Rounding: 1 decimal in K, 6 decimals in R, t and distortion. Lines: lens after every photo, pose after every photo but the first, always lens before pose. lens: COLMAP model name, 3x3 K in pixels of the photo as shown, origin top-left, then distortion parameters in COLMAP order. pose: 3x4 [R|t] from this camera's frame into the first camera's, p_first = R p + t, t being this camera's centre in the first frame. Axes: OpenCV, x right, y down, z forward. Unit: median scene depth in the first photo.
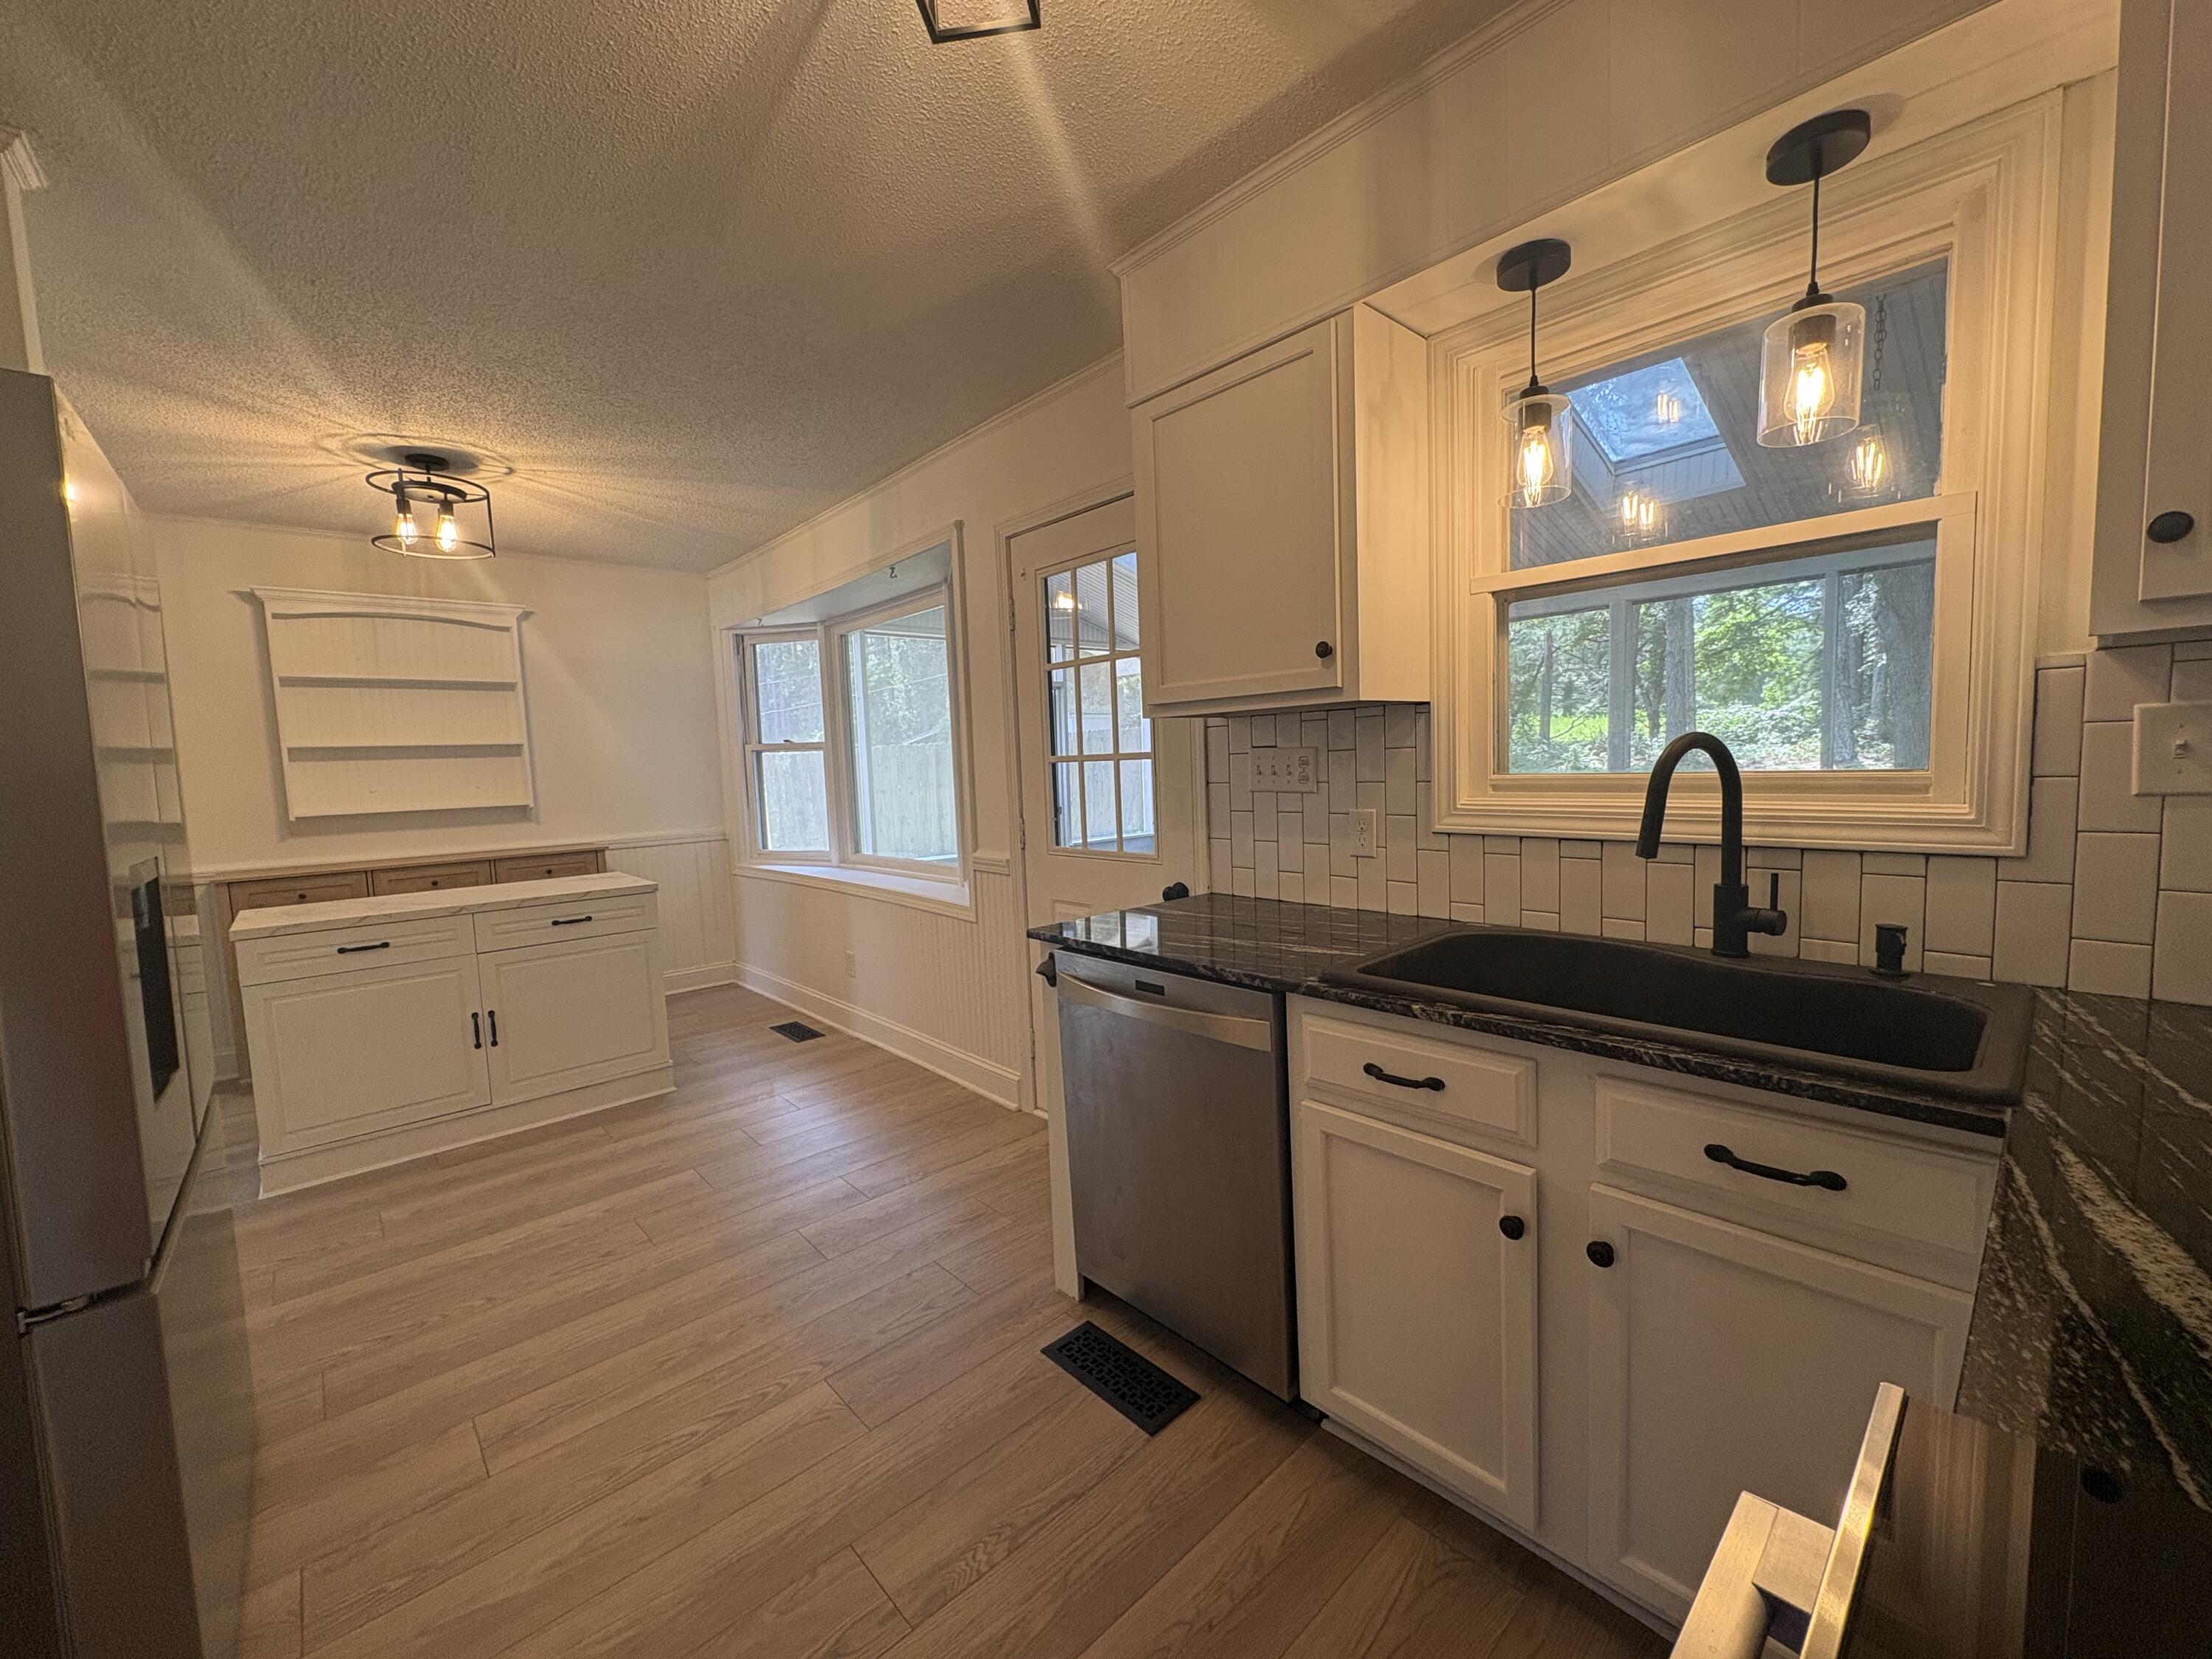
lens RADIAL K [[882.0, 0, 1100.0], [0, 882.0, 831.5], [0, 0, 1]] dist [-0.003390, 0.000884]
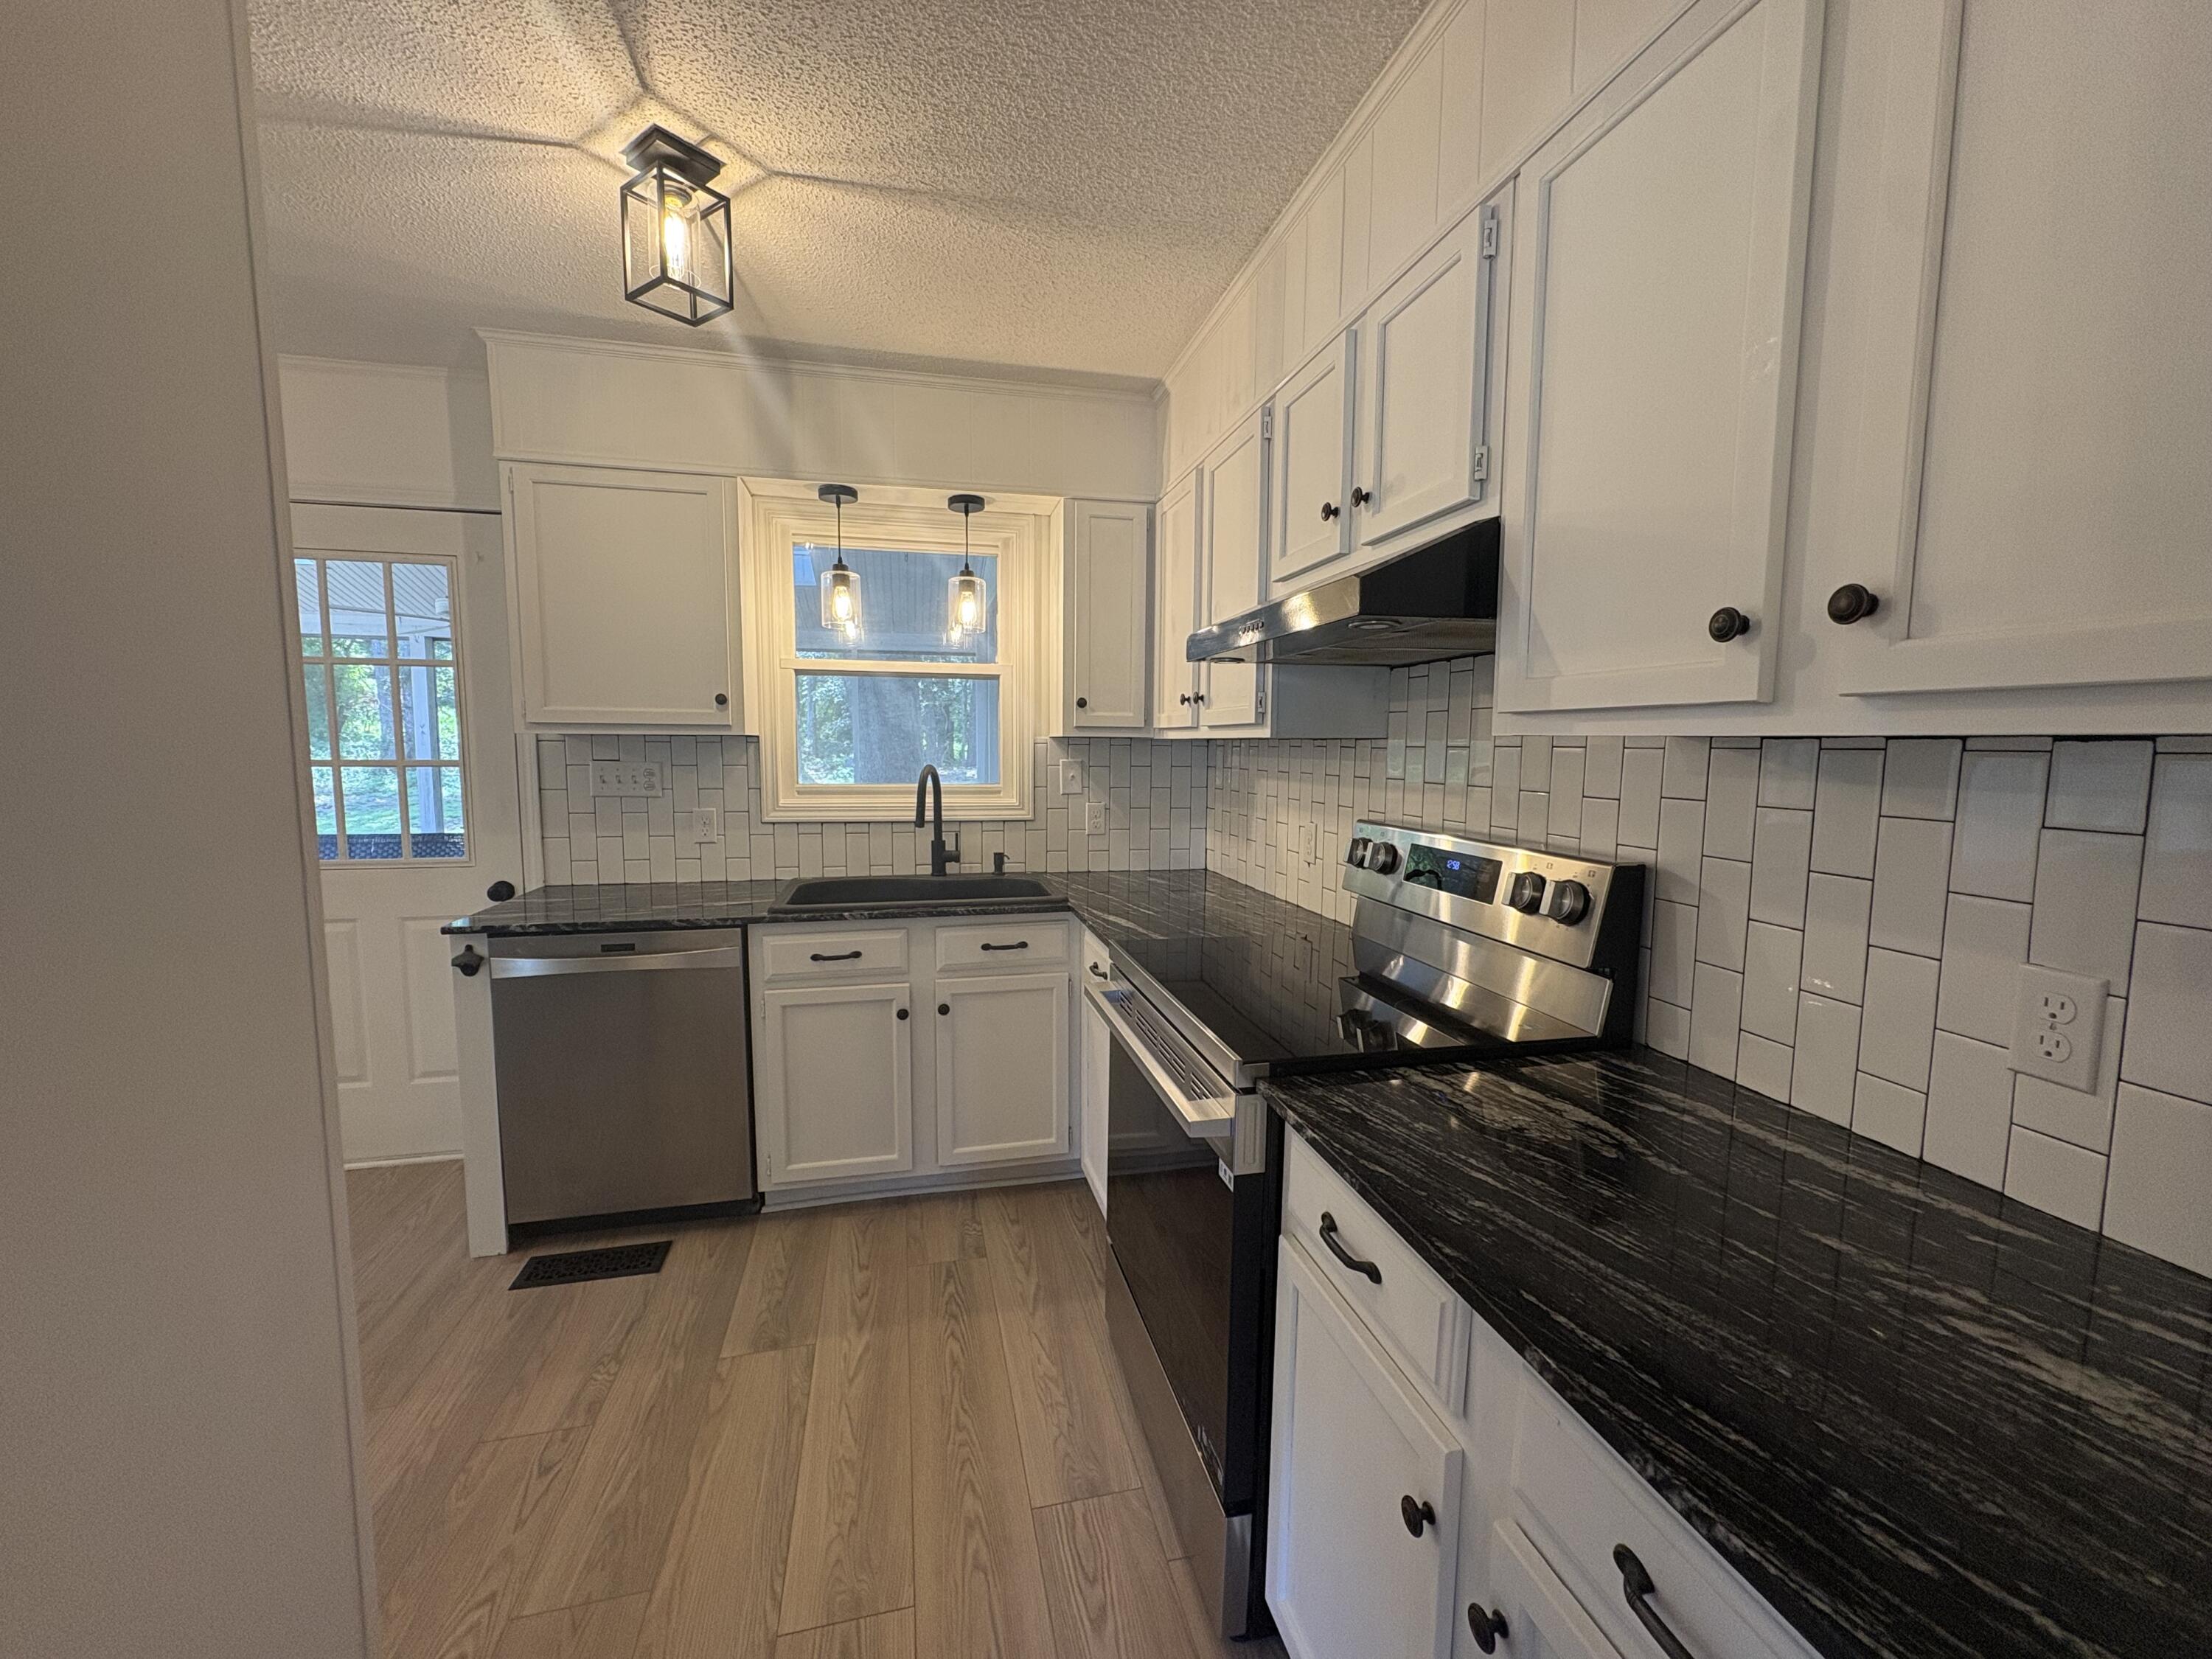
lens RADIAL K [[882.0, 0, 1103.9], [0, 882.0, 831.0], [0, 0, 1]] dist [-0.003390, 0.000884]
pose [[0.486119, -0.040870, 0.872936, -0.827406], [0.047055, 0.998681, 0.020554, 0.014918], [-0.872625, 0.031084, 0.487401, -0.301044]]
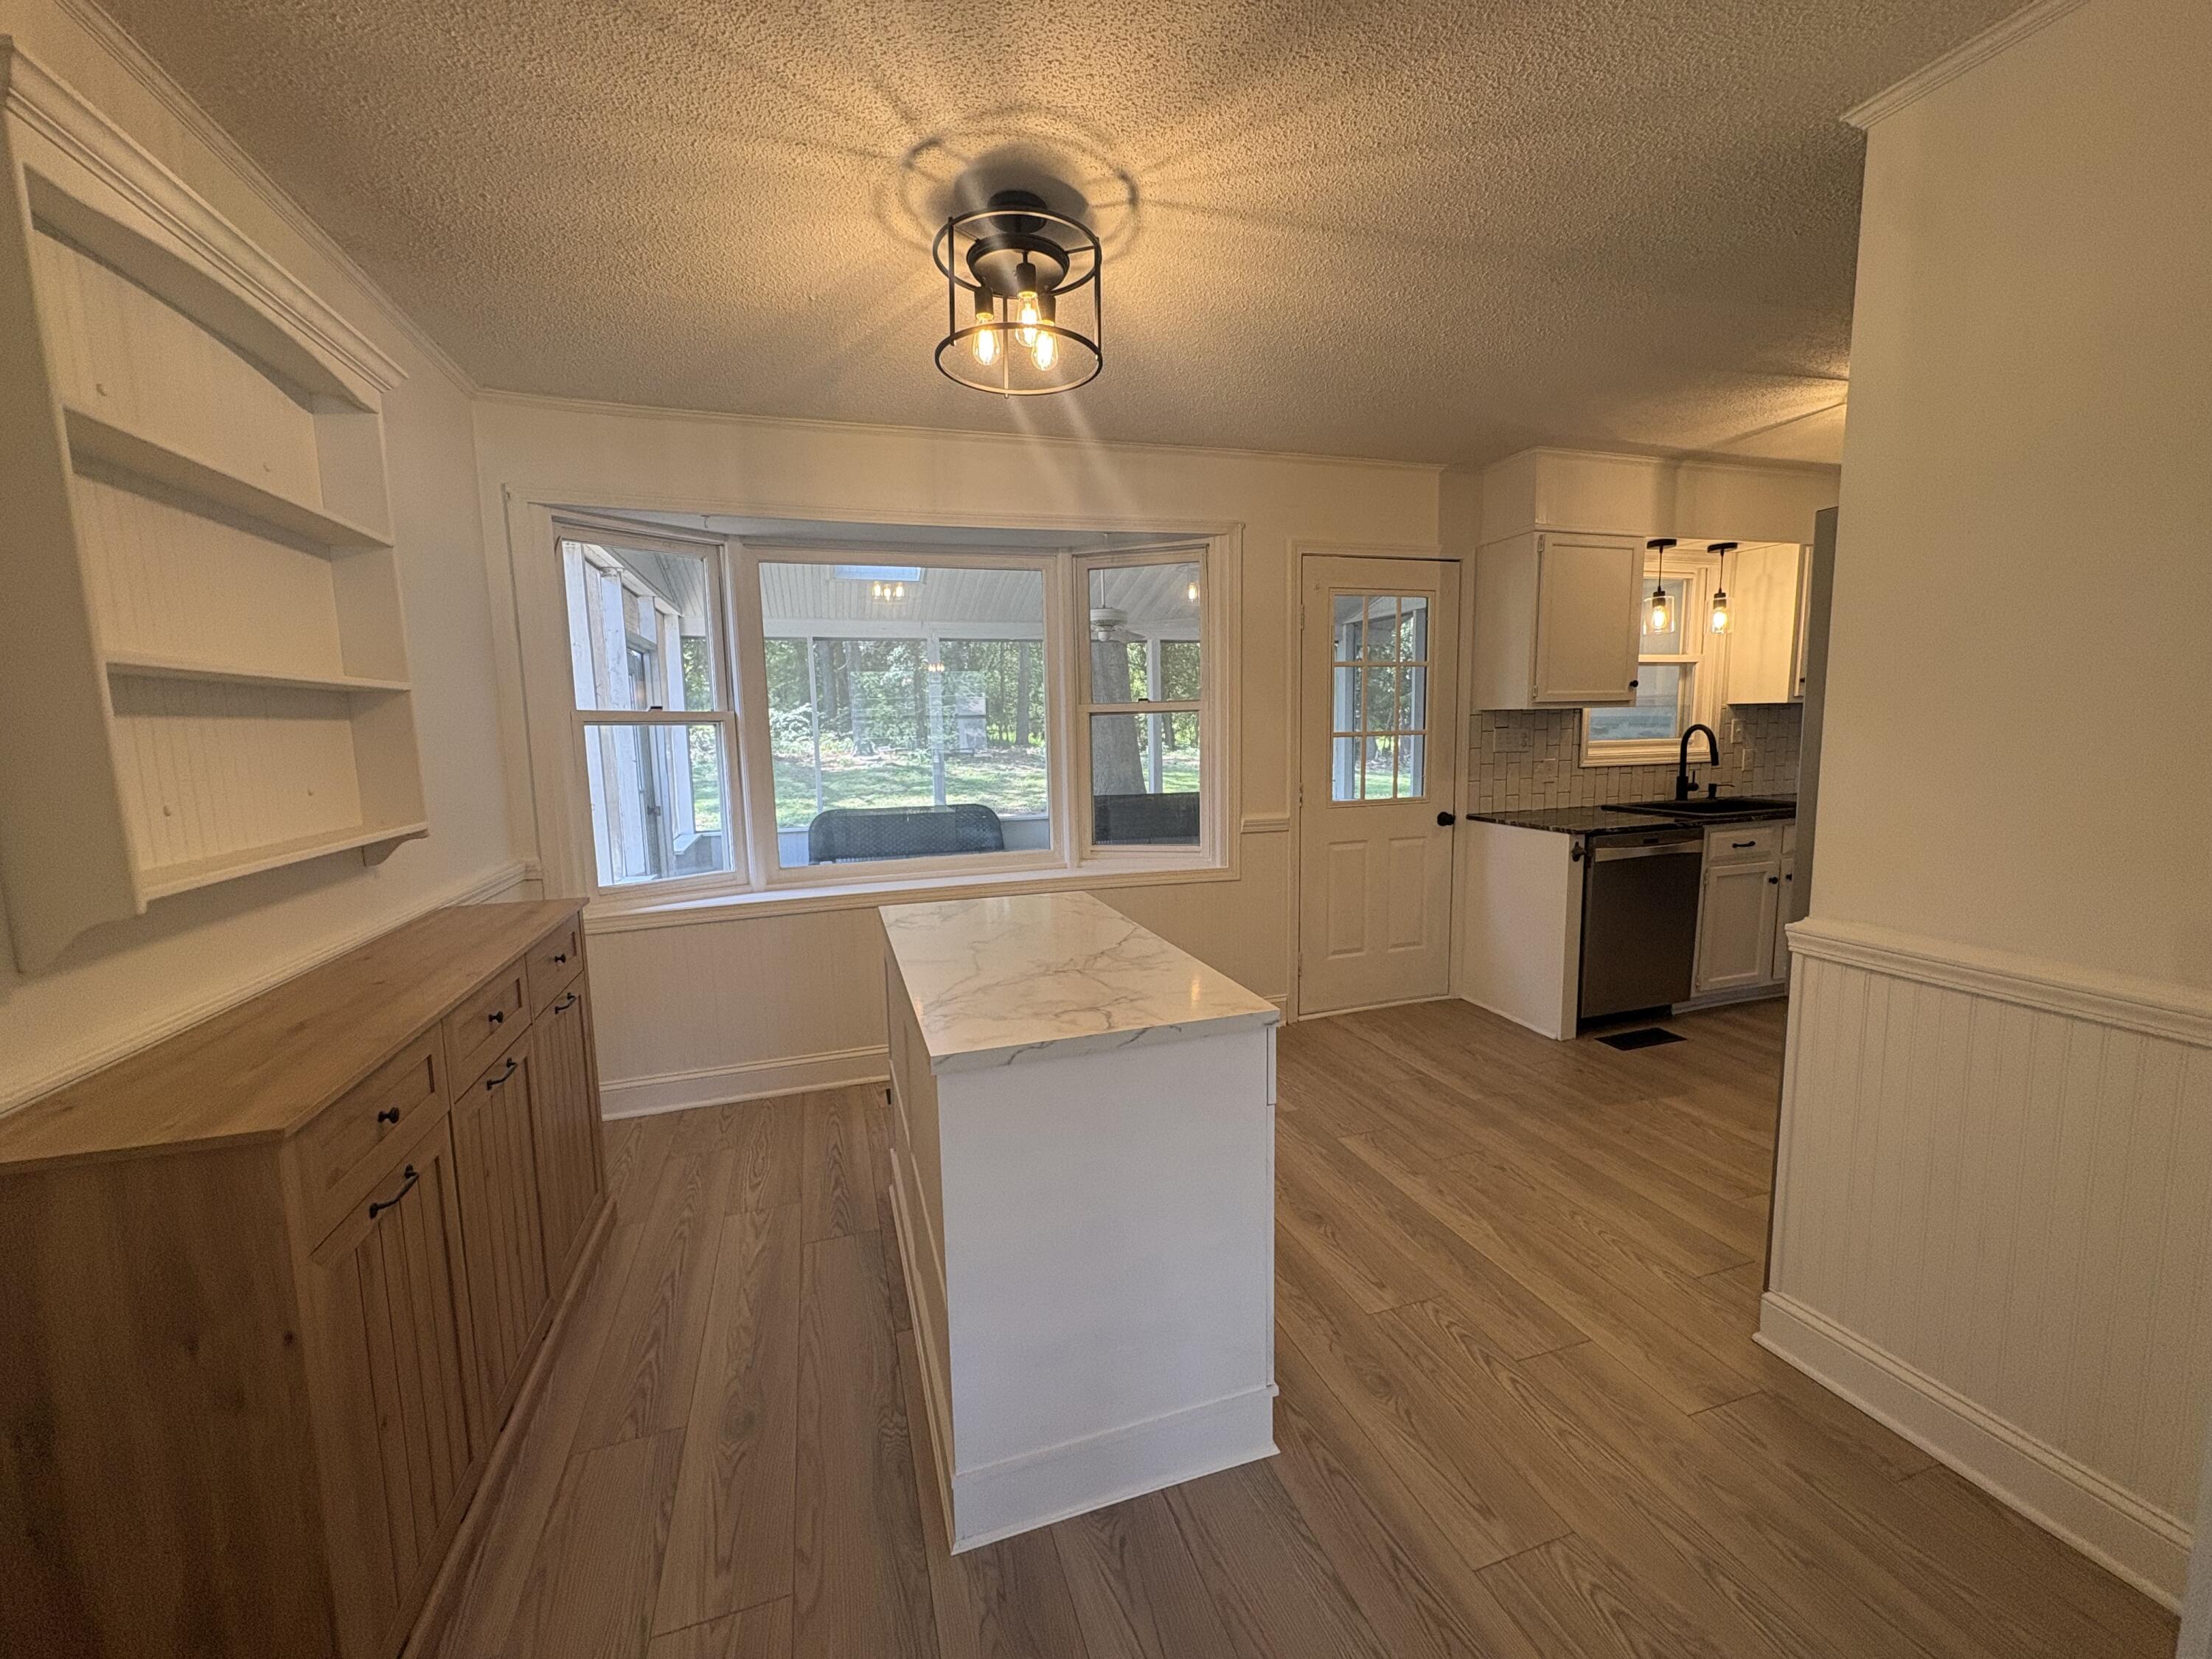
lens RADIAL K [[882.0, 0, 1097.0], [0, 882.0, 826.3], [0, 0, 1]] dist [-0.003390, 0.000884]
pose [[0.414151, -0.076569, 0.906982, -2.711404], [0.081229, 0.995589, 0.046957, -0.069287], [-0.906577, 0.054226, 0.418543, 1.505408]]
